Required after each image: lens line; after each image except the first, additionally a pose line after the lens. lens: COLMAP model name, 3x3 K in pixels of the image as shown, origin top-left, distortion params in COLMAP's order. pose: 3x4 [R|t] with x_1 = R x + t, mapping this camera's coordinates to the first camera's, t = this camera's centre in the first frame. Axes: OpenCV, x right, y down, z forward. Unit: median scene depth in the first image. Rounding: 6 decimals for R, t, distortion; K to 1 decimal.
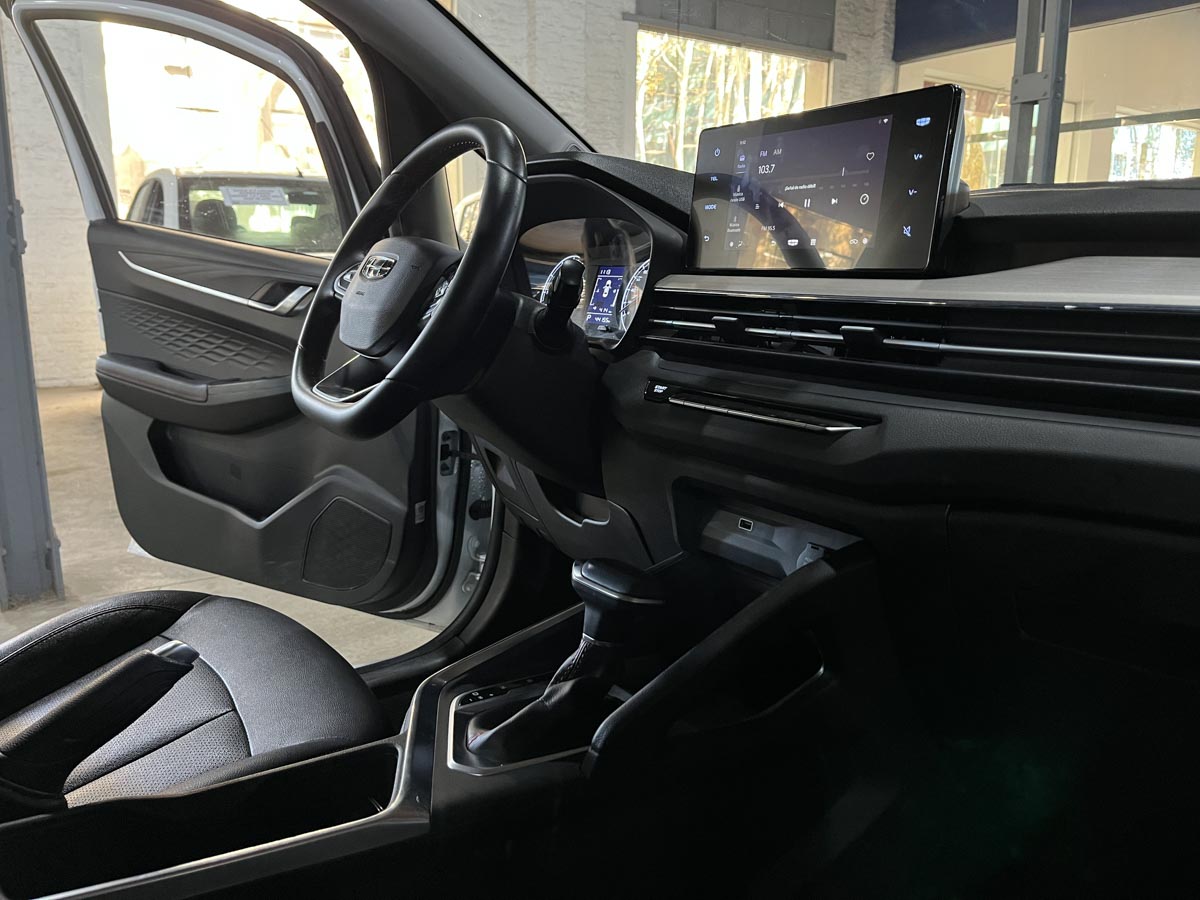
lens RADIAL K [[918.1, 0, 590.4], [0, 918.1, 449.1], [0, 0, 1]] dist [0.053123, -0.079345]
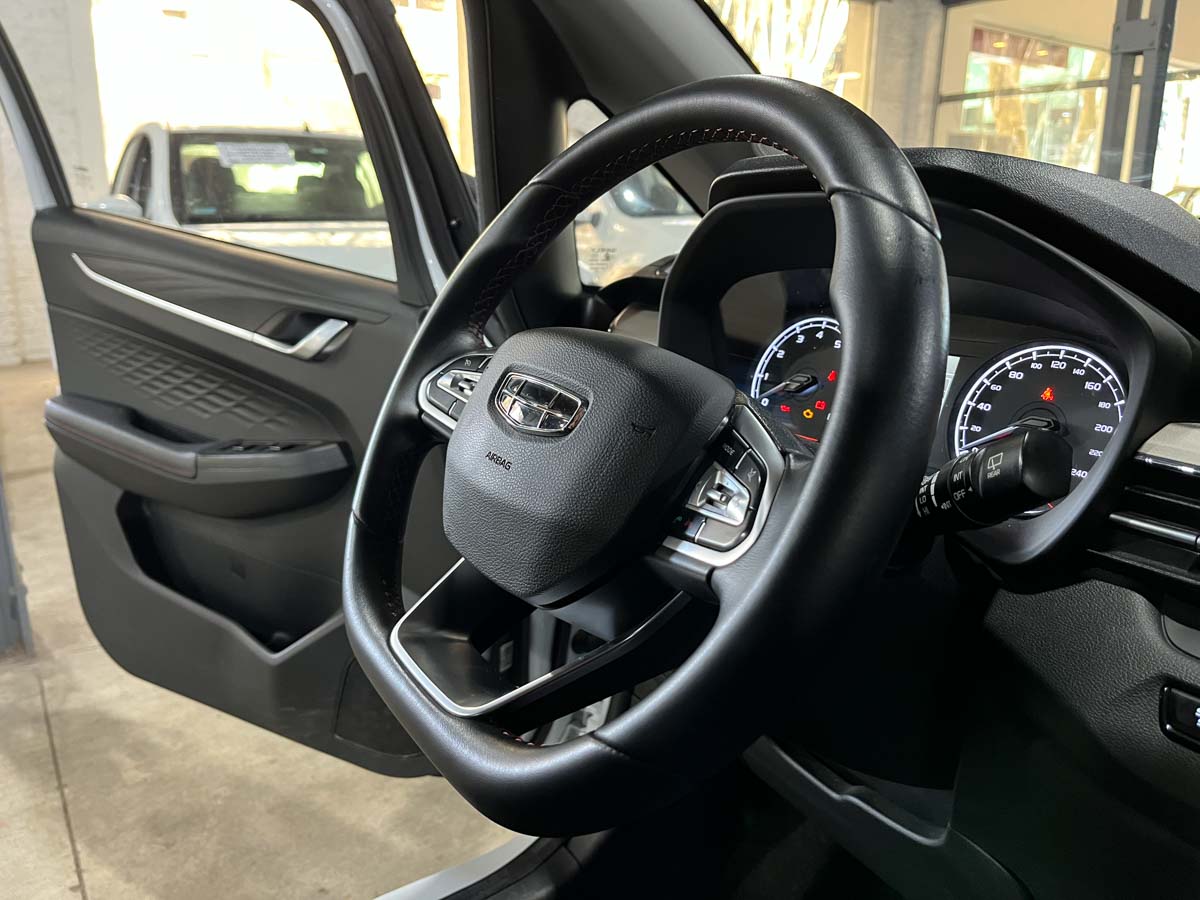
lens RADIAL K [[918.1, 0, 590.1], [0, 918.1, 456.0], [0, 0, 1]] dist [0.053123, -0.079345]
pose [[0.999961, 0.008307, -0.003130, -0.101484], [-0.008115, 0.998350, 0.056849, -0.099039], [0.003597, -0.056822, 0.998378, 0.269156]]
